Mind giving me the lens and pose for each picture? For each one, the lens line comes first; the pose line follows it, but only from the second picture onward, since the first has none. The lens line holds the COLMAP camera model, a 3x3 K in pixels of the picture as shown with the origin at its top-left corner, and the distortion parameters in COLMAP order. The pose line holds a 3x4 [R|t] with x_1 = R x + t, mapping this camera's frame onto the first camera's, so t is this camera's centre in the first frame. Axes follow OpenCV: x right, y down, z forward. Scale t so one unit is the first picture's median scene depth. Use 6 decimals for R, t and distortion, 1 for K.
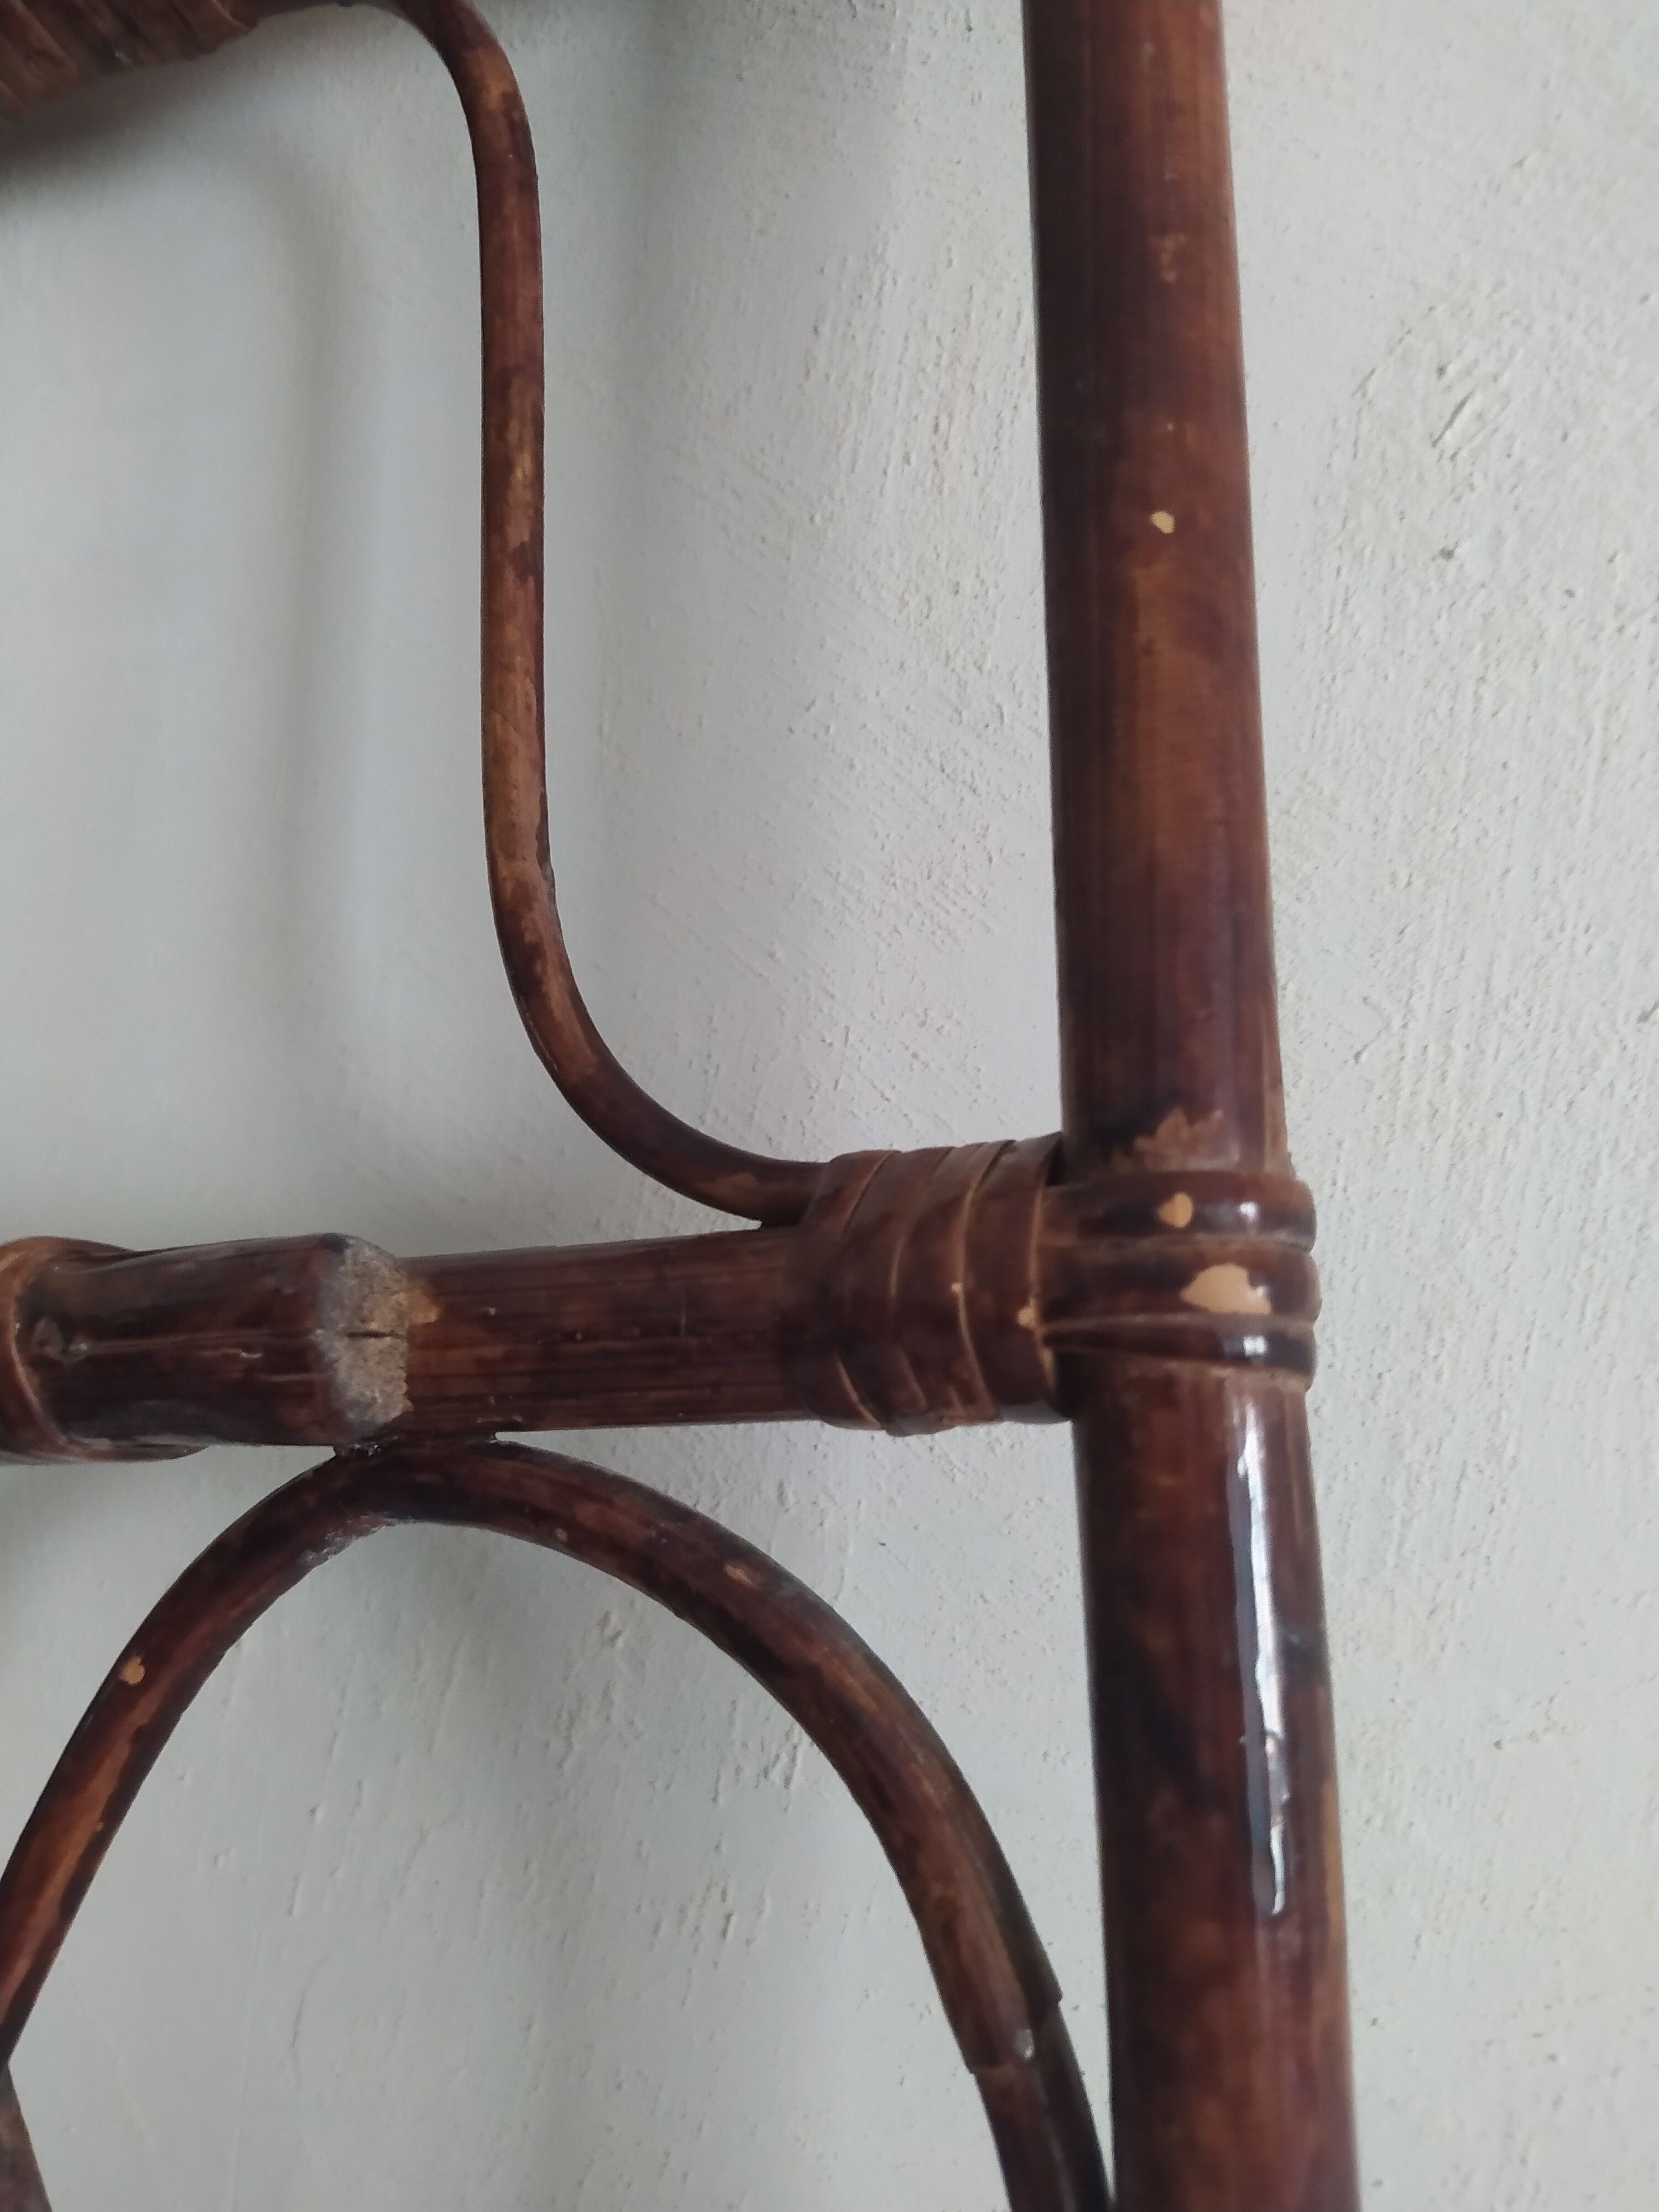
lens RADIAL K [[1576.1, 0, 834.7], [0, 1576.1, 1140.5], [0, 0, 1]] dist [0.051737, -0.104883]
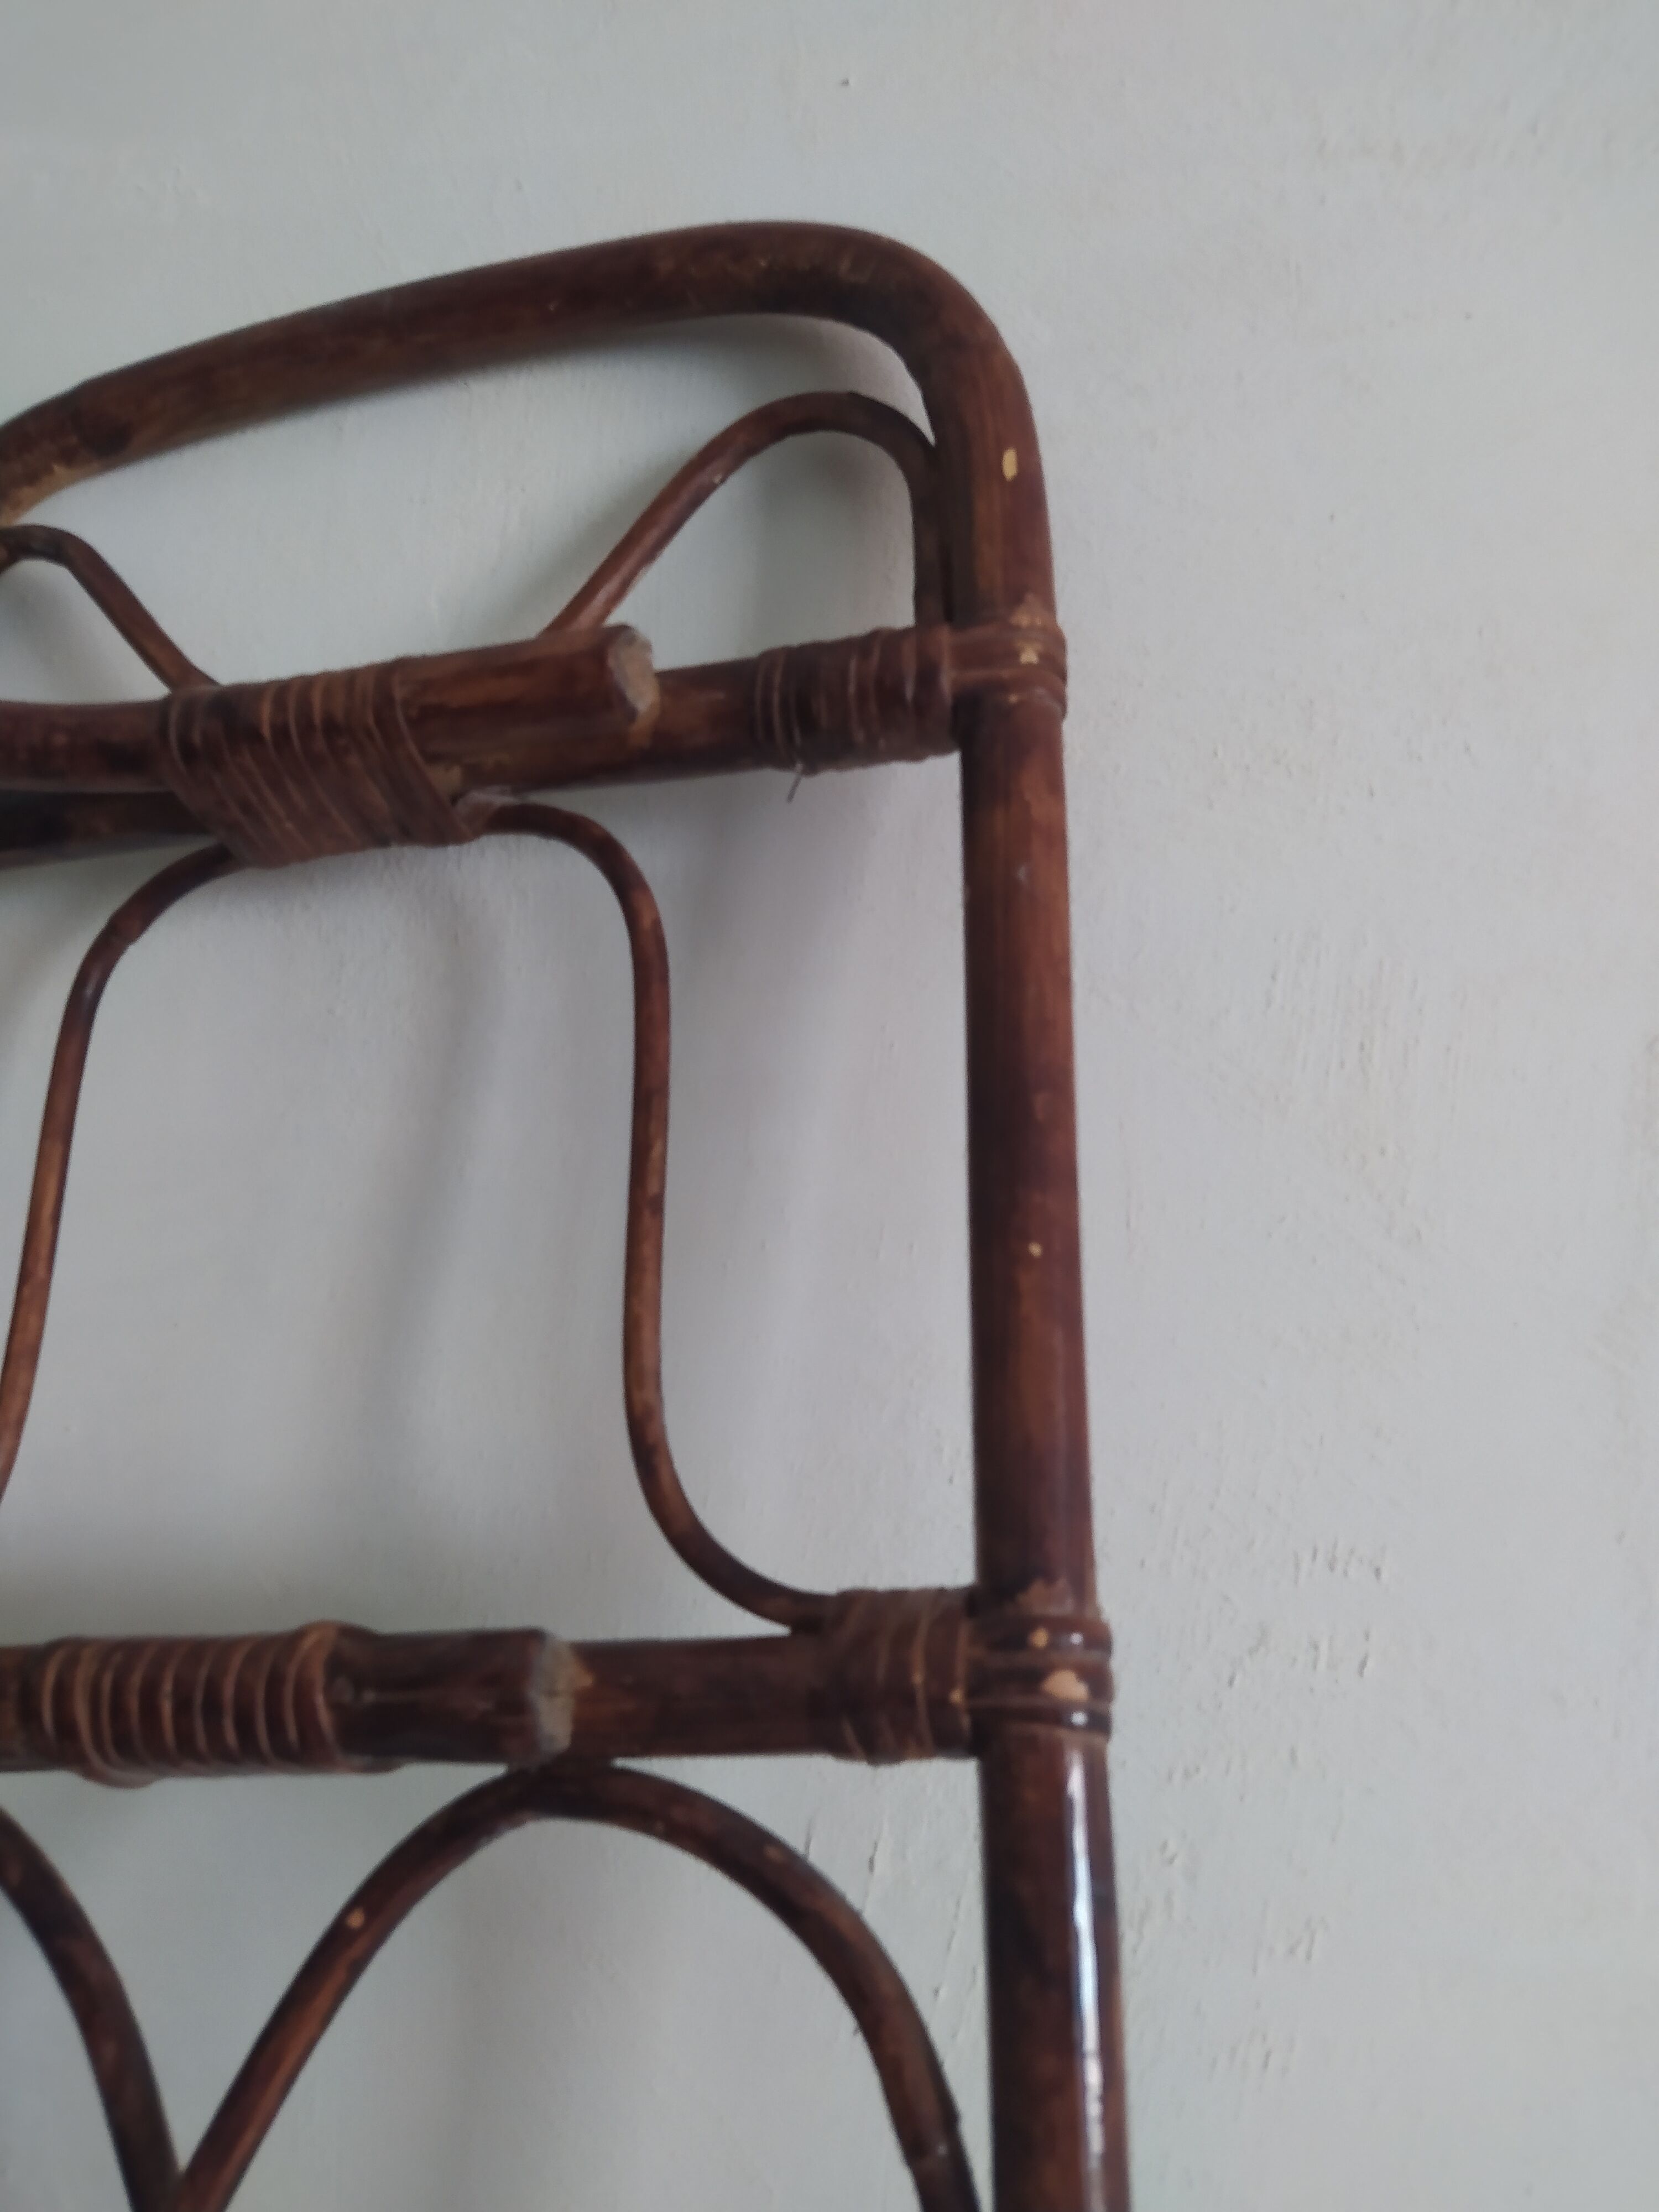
lens RADIAL K [[1576.1, 0, 834.7], [0, 1576.1, 1140.5], [0, 0, 1]] dist [0.051737, -0.104883]
pose [[0.991825, 0.070096, 0.106629, -0.231588], [-0.046128, 0.976056, -0.212570, -0.106885], [-0.118976, 0.205914, 0.971311, -0.793226]]
